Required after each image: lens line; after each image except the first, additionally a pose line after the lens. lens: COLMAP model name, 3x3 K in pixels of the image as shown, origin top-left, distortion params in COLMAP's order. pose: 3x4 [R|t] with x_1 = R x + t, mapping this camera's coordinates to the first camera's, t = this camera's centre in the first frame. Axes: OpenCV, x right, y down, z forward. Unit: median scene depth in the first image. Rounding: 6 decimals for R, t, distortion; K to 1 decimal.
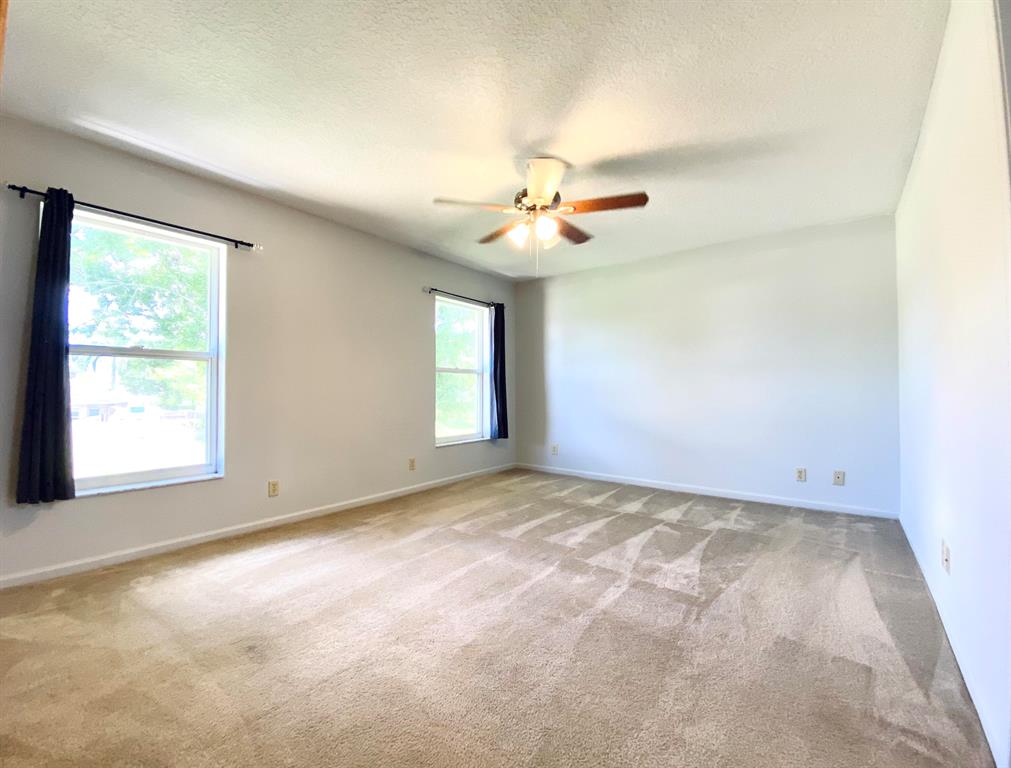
lens RADIAL K [[453.3, 0, 505.5], [0, 453.3, 384.0], [0, 0, 1]] dist [0.000181, -0.017315]
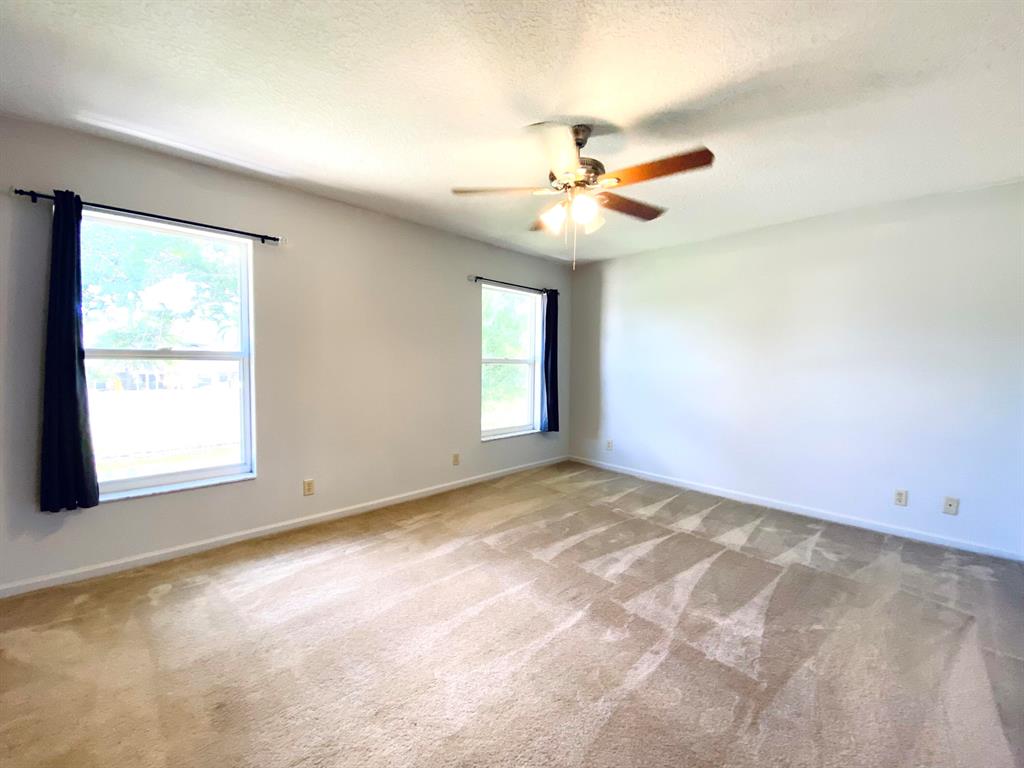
lens RADIAL K [[432.8, 0, 512.0], [0, 432.8, 384.0], [0, 0, 1]] dist [0.000083, -0.015658]
pose [[0.988893, 0.018069, -0.147525, 0.069333], [-0.009140, 0.998097, 0.060977, -0.062362], [0.148346, -0.058951, 0.987177, 0.154137]]
